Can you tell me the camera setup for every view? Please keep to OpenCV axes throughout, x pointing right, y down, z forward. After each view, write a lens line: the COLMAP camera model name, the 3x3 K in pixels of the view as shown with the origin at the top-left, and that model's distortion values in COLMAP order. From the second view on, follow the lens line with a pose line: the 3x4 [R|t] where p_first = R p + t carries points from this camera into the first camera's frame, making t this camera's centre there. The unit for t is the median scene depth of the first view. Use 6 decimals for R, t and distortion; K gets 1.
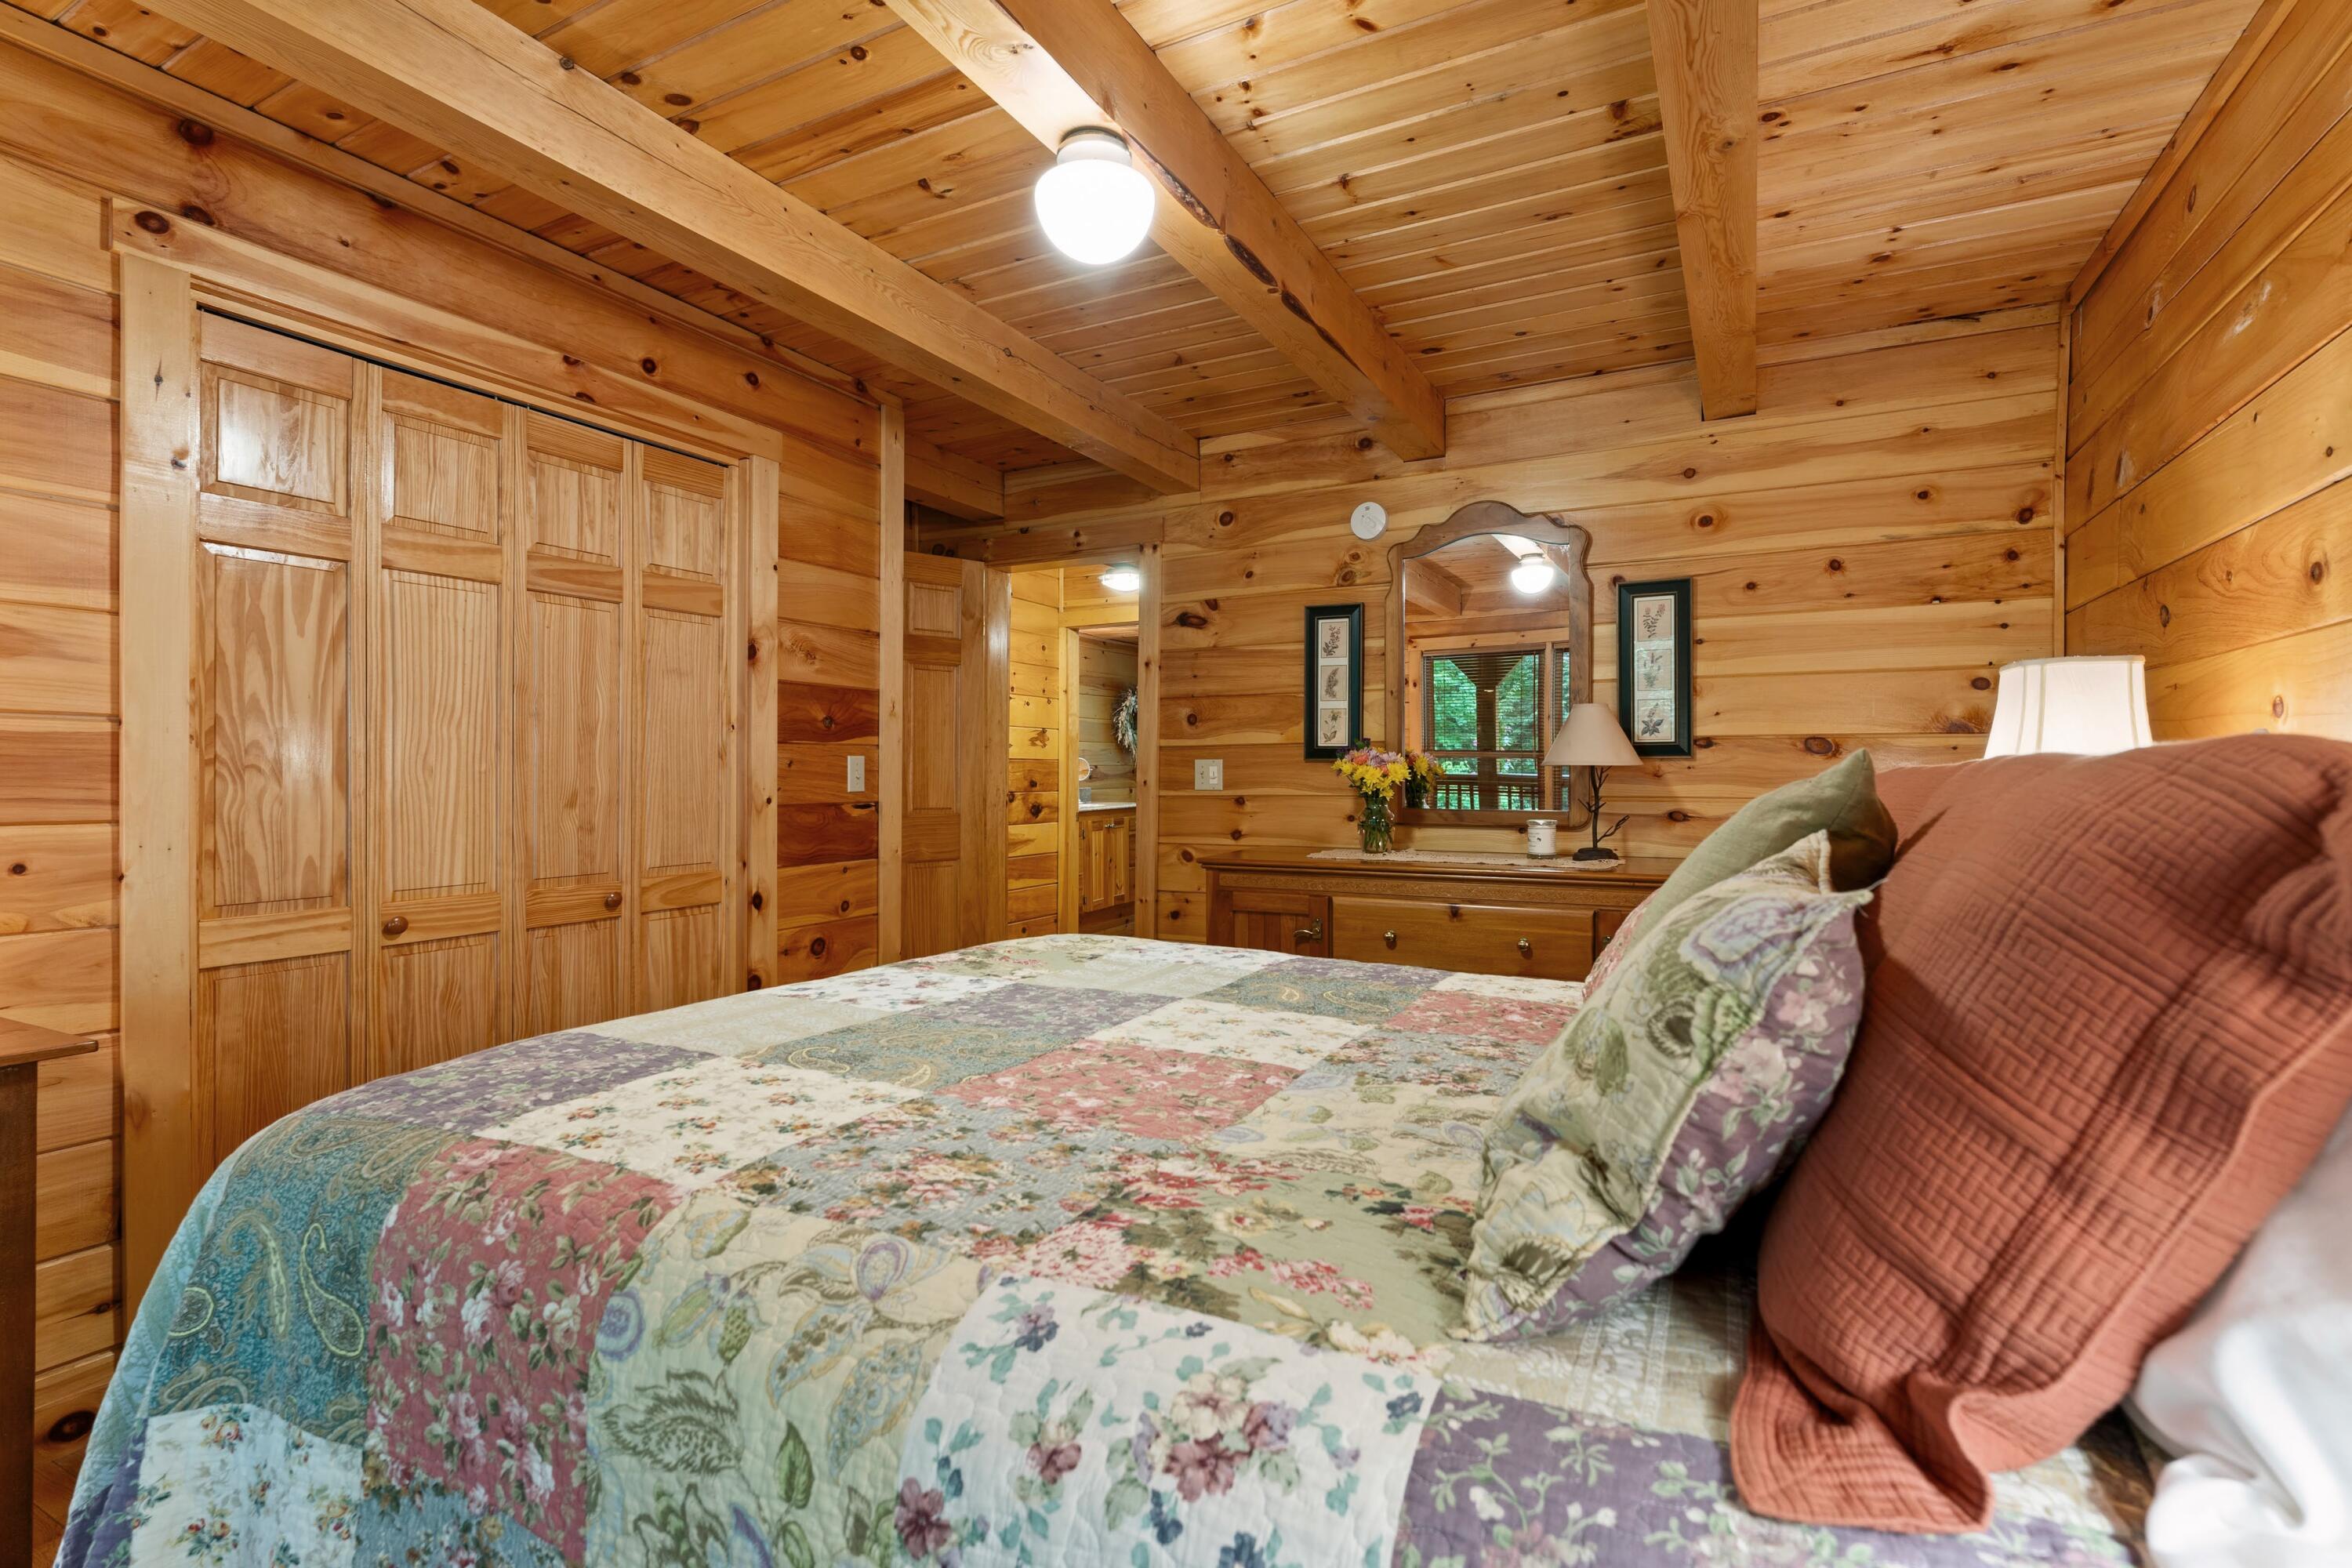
lens RADIAL K [[1072.4, 0, 1179.4], [0, 1072.4, 777.5], [0, 0, 1]] dist [-0.003068, -0.000740]
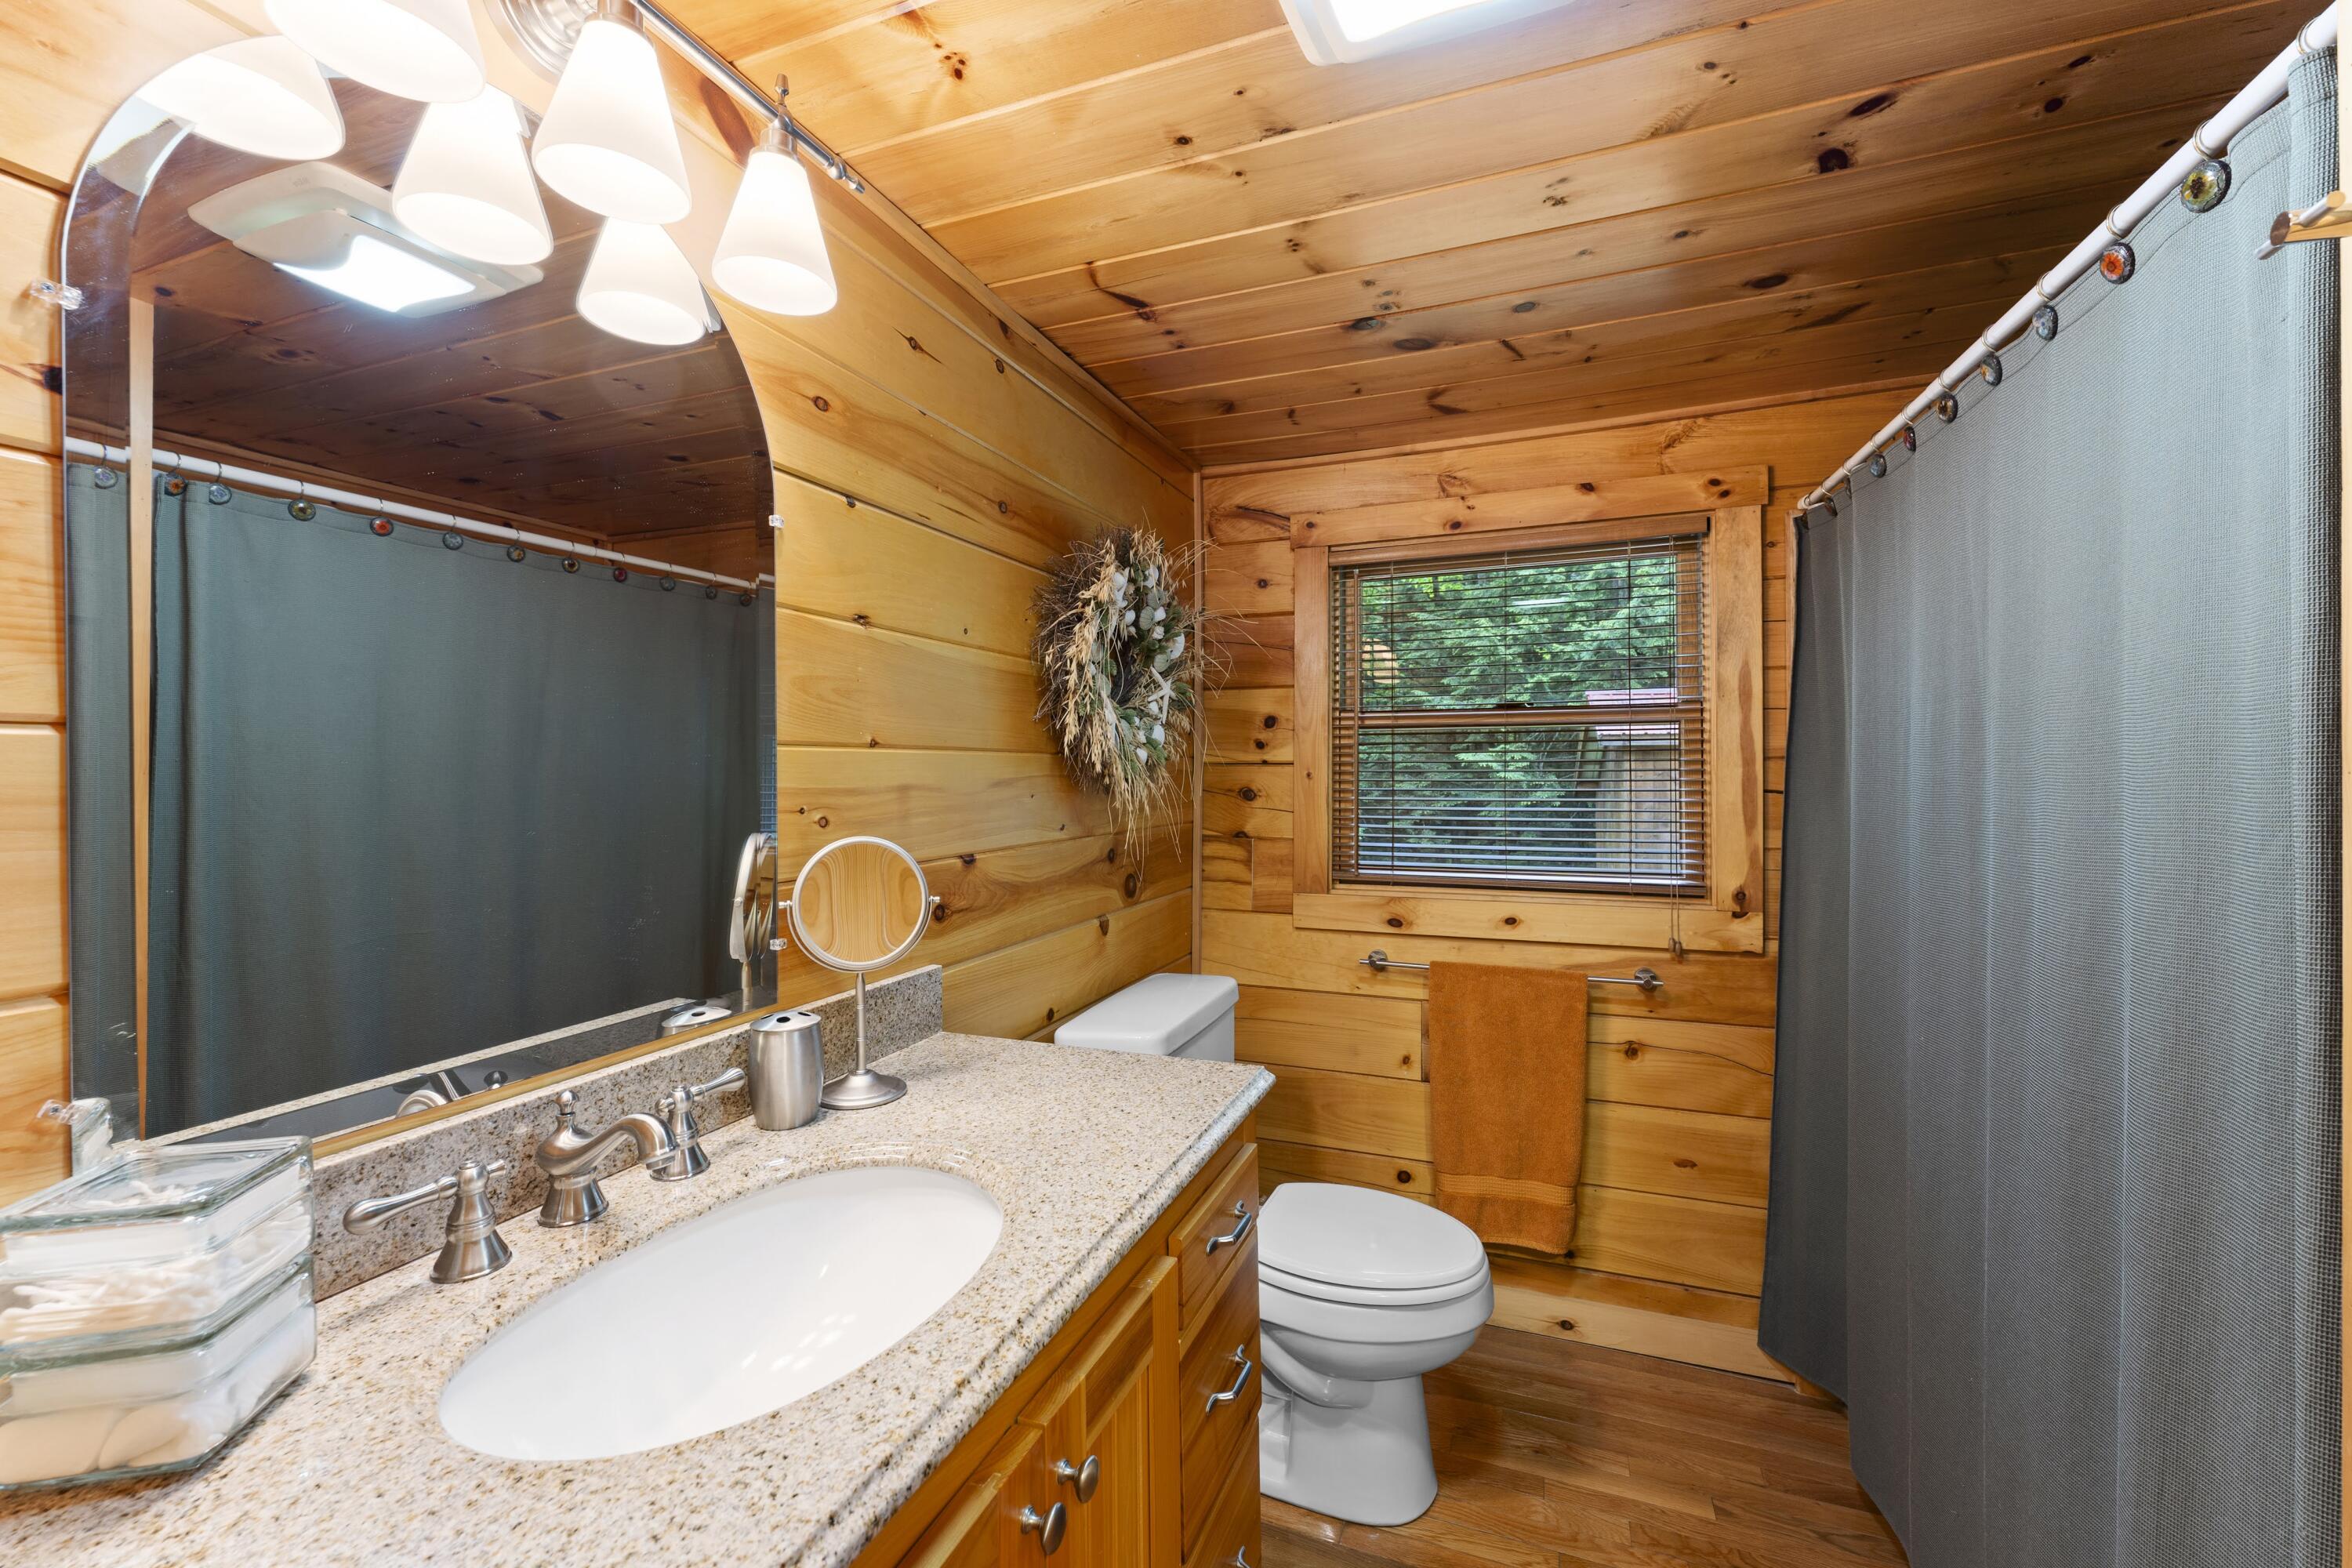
lens RADIAL K [[955.7, 0, 1178.0], [0, 955.7, 783.0], [0, 0, 1]] dist [0.001613, 0.000060]
pose [[0.993282, -0.010799, 0.115212, -0.056688], [0.010696, 0.999942, 0.001514, -0.025161], [-0.115221, -0.000272, 0.993340, 0.775903]]
